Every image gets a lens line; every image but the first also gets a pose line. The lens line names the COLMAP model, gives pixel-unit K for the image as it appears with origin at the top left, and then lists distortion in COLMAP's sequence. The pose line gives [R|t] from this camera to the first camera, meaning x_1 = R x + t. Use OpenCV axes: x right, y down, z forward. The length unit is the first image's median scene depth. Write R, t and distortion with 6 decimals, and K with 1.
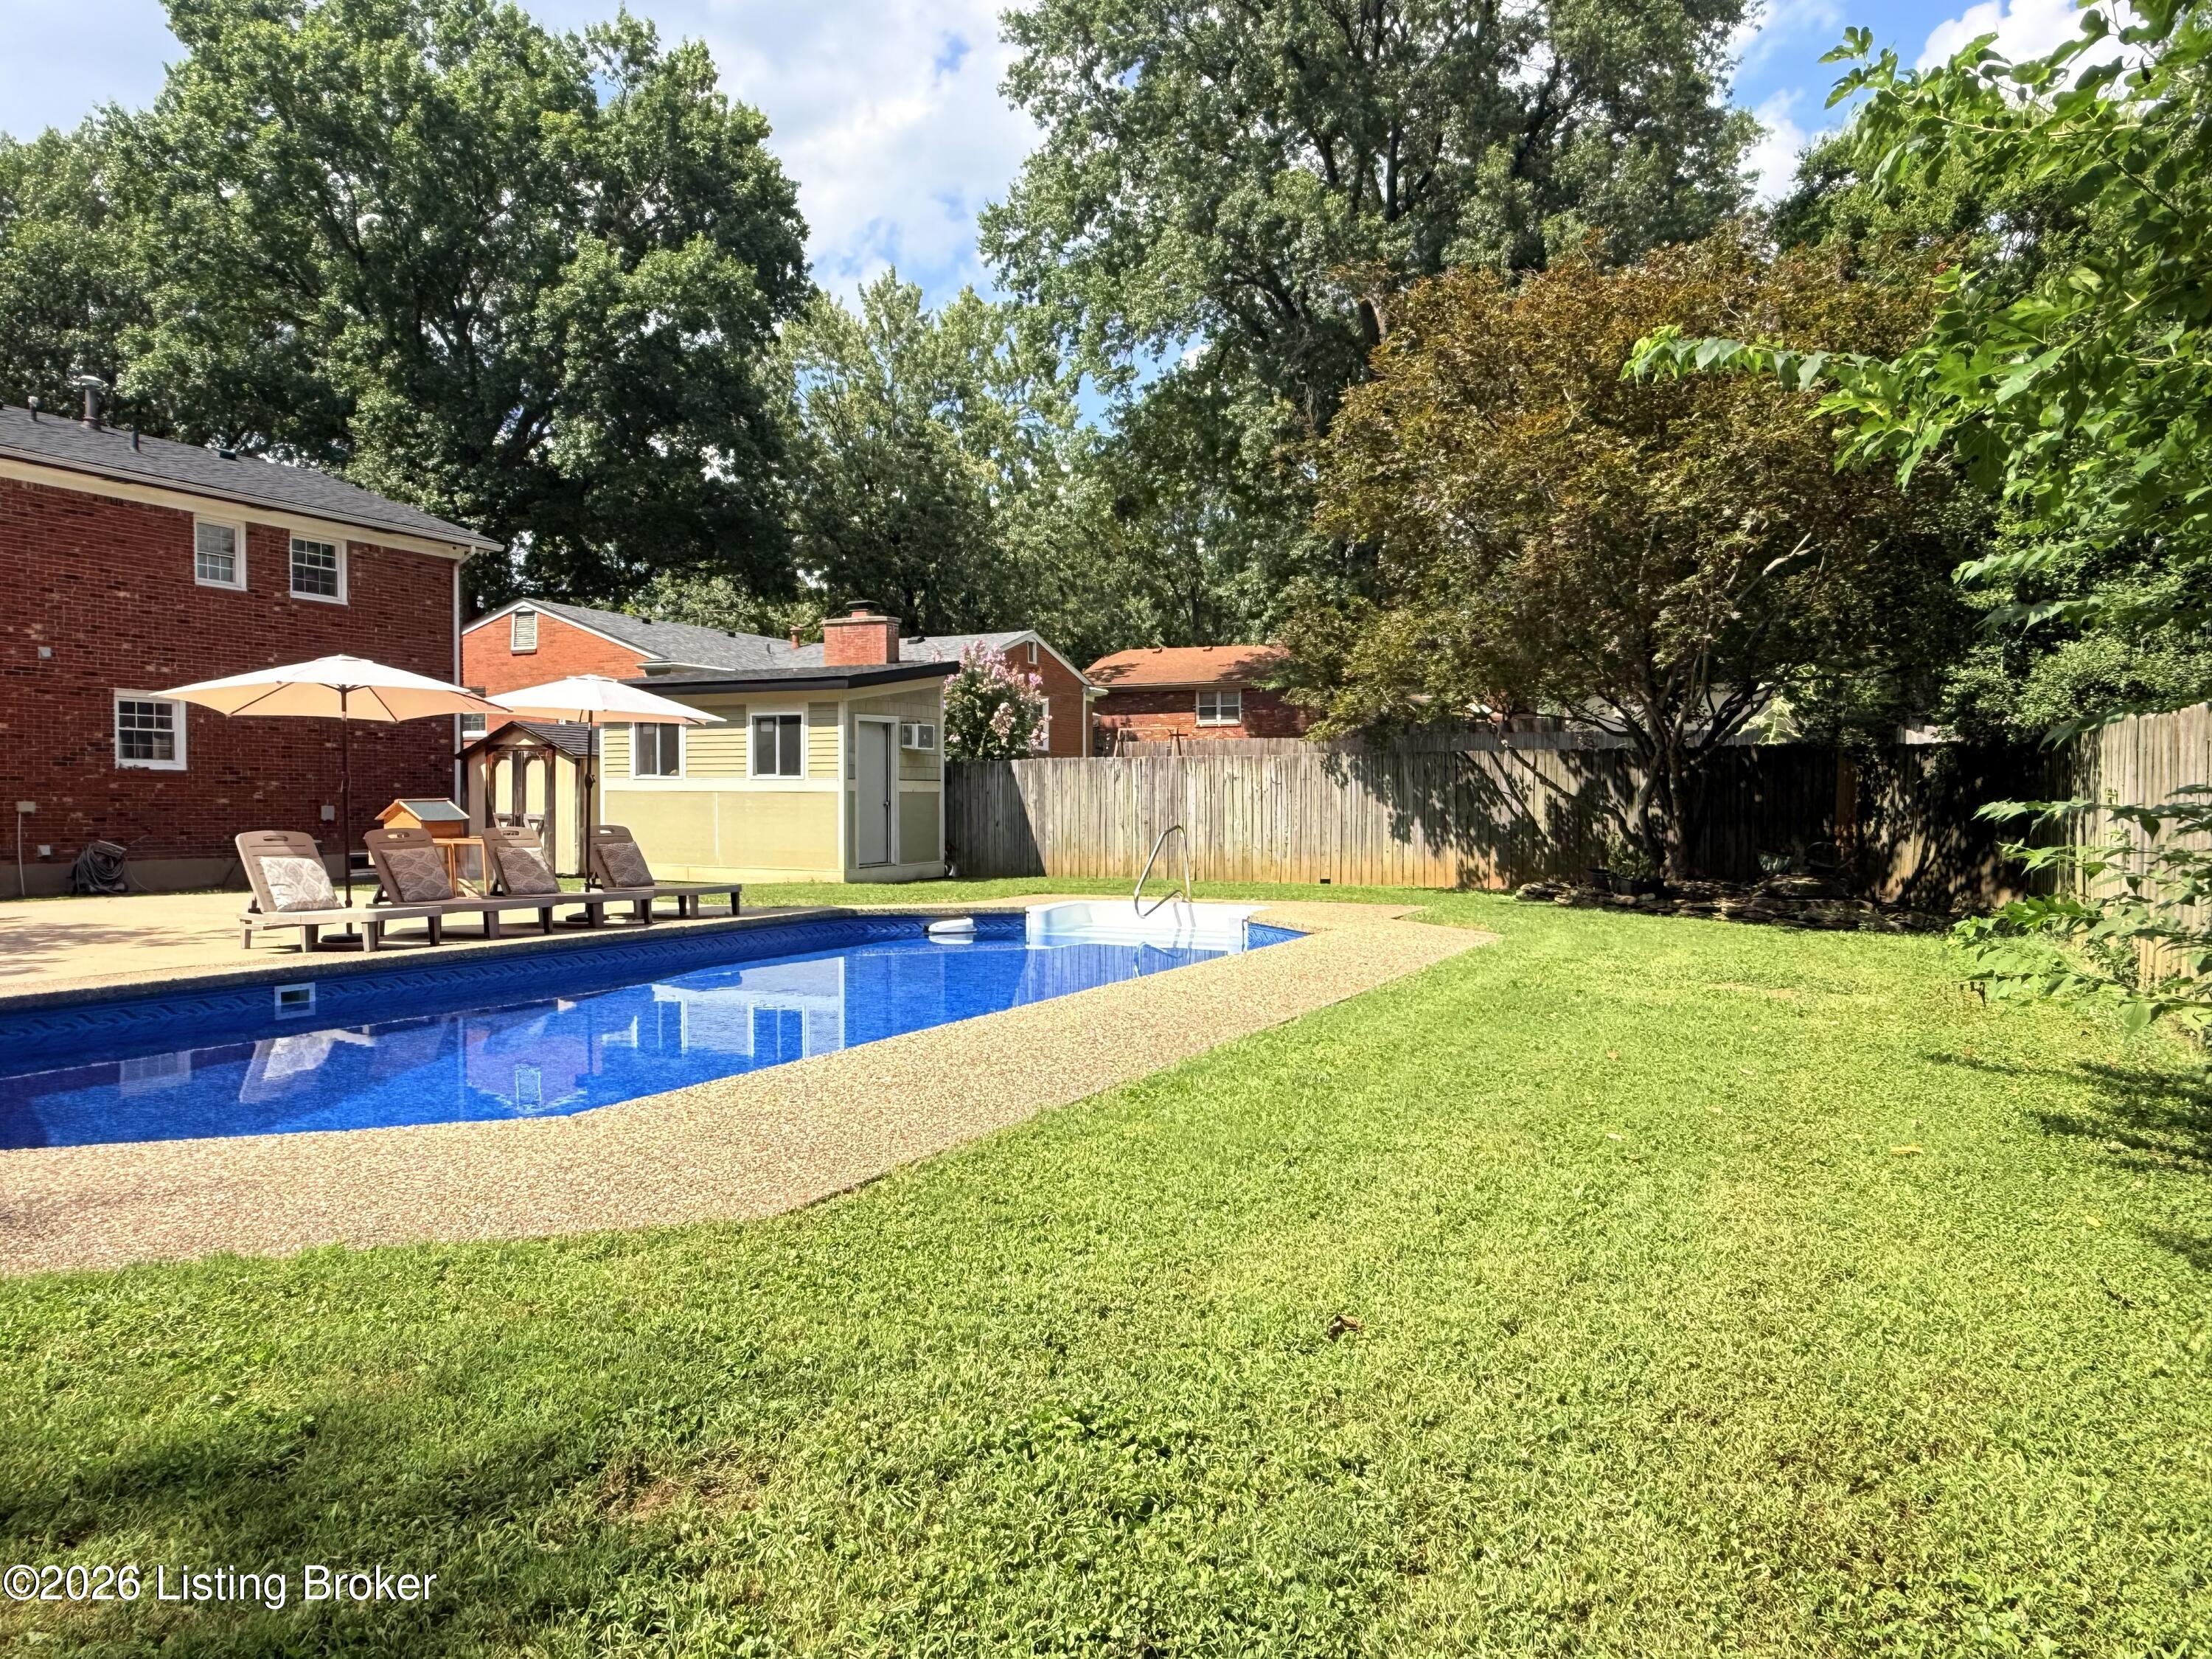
lens RADIAL K [[1510.0, 0, 1105.7], [0, 1510.0, 842.5], [0, 0, 1]] dist [0.005661, 0.016545]
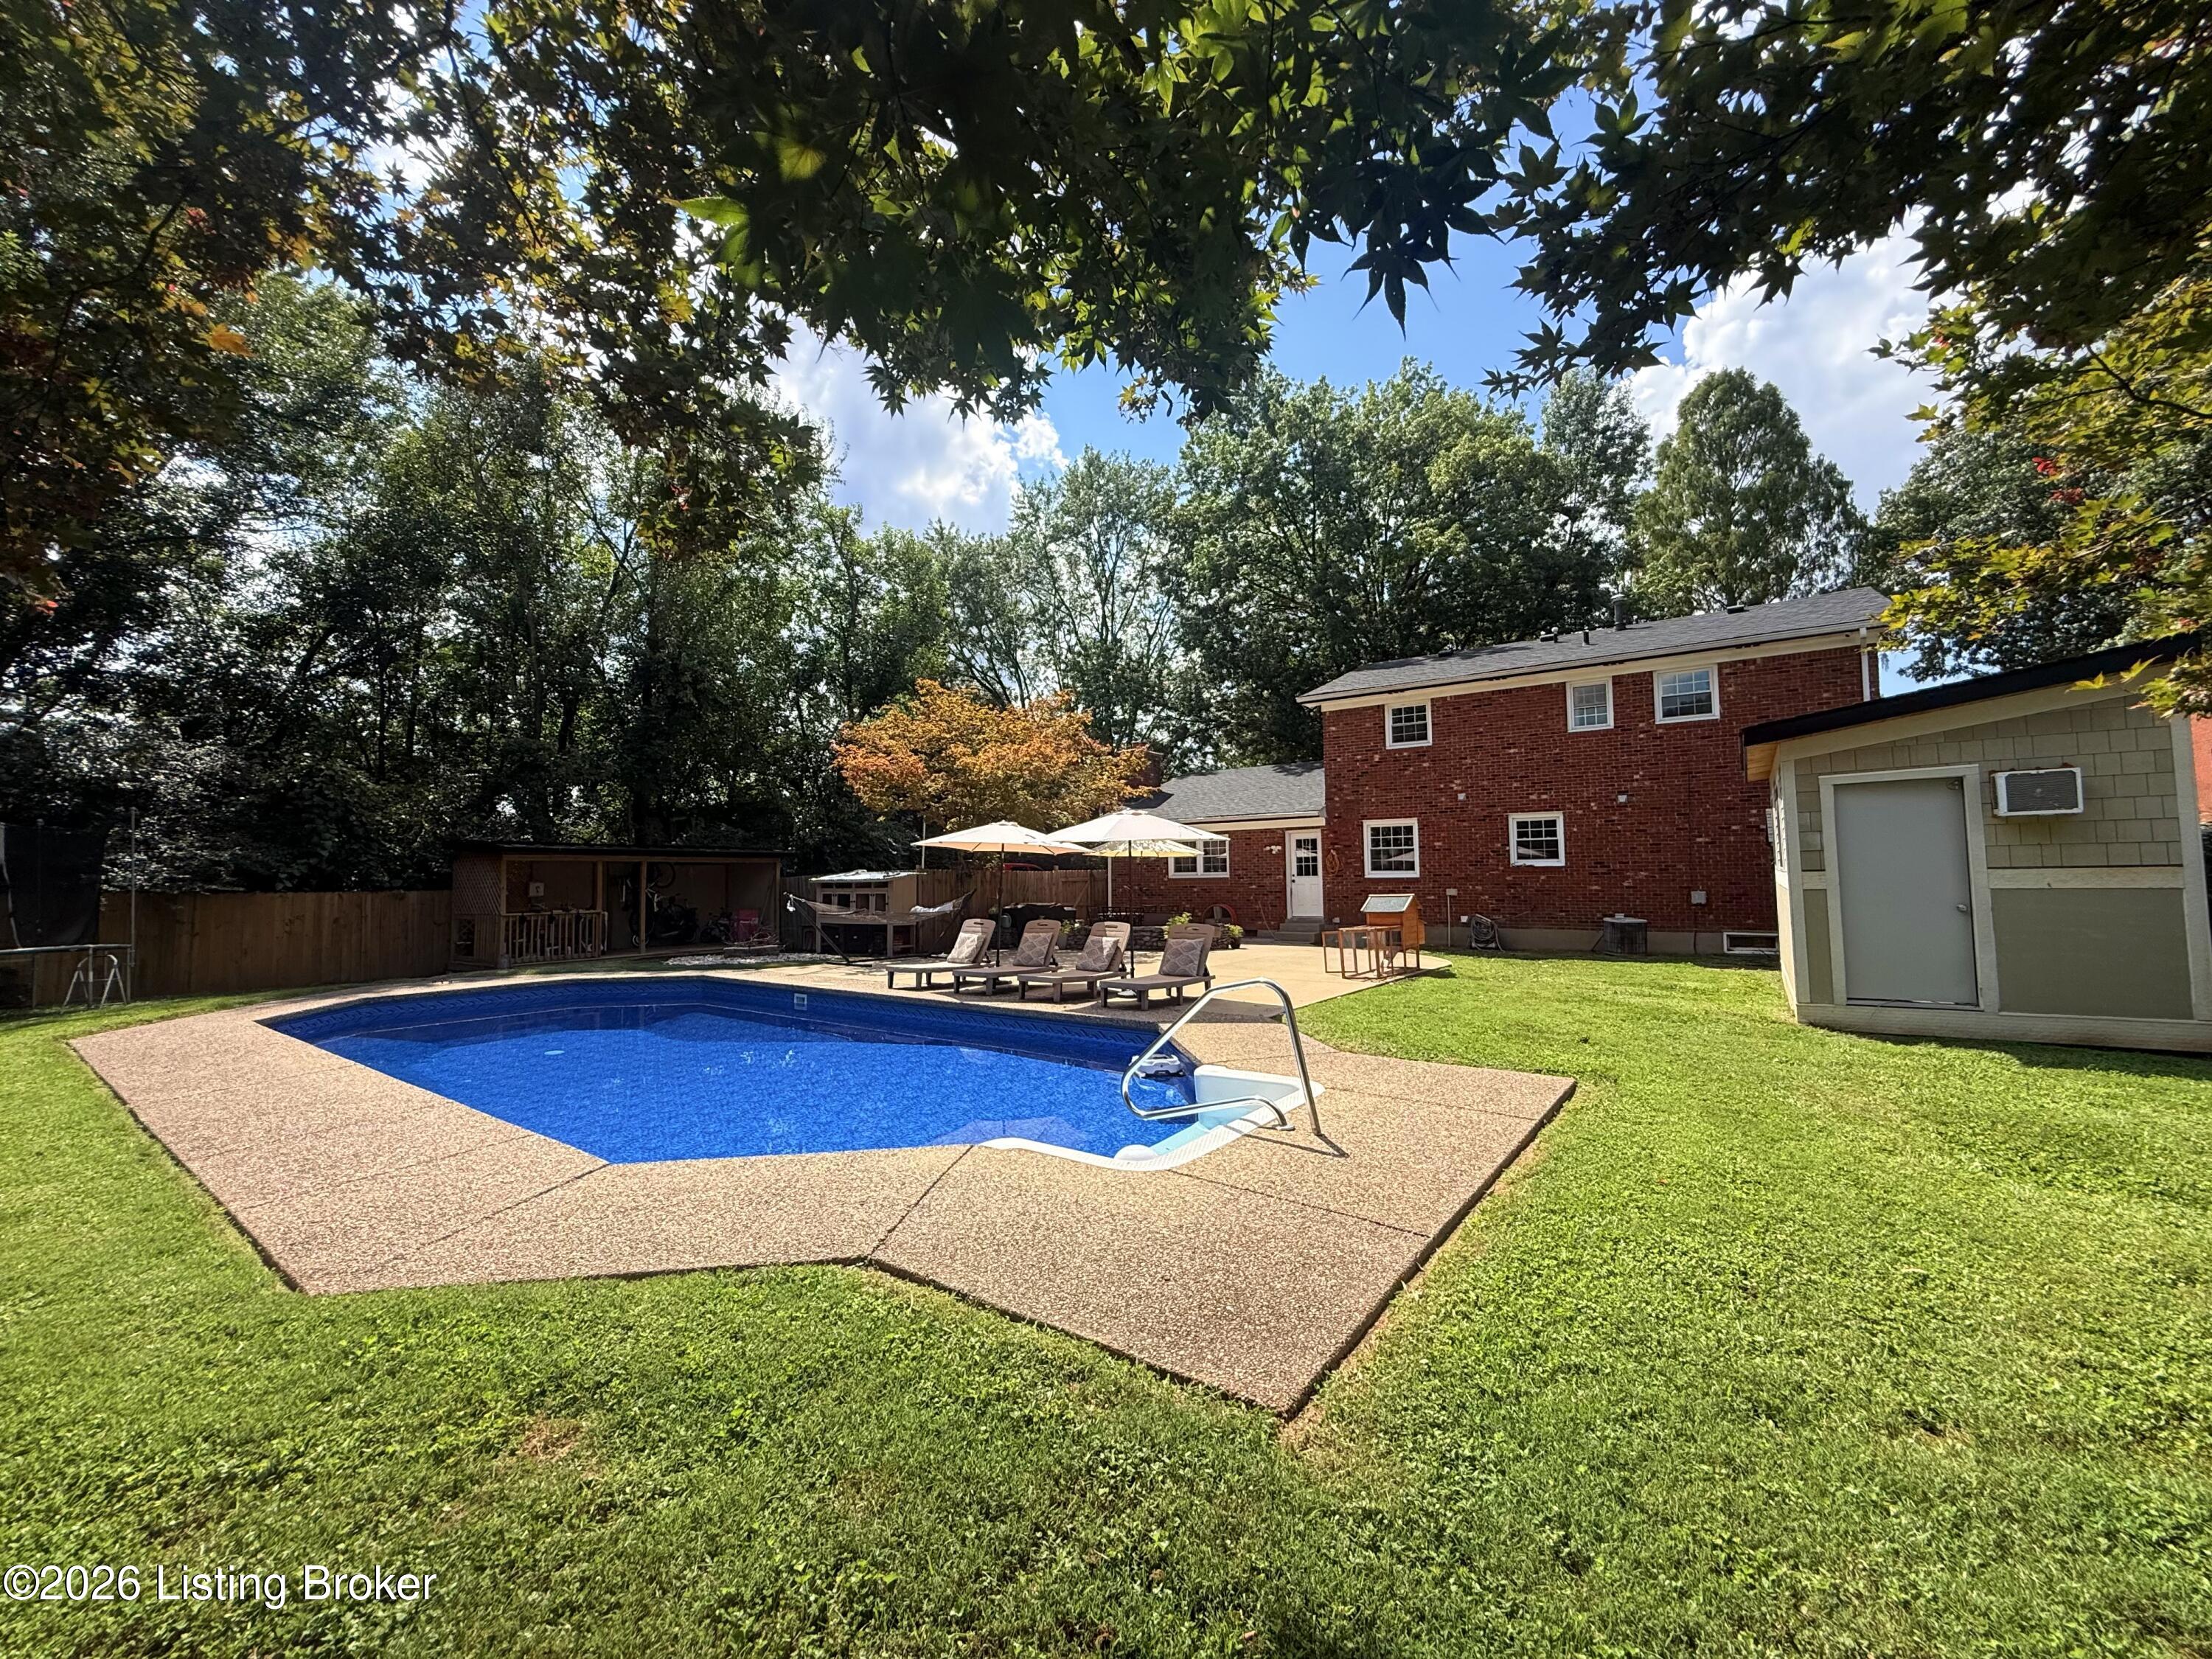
lens RADIAL K [[879.0, 0, 1106.8], [0, 879.0, 826.9], [0, 0, 1]] dist [-0.001649, 0.001366]
pose [[-0.184640, -0.054644, -0.981286, 0.258131], [-0.019473, 0.998461, -0.051936, -0.032313], [0.982613, 0.009519, -0.185420, 0.706511]]
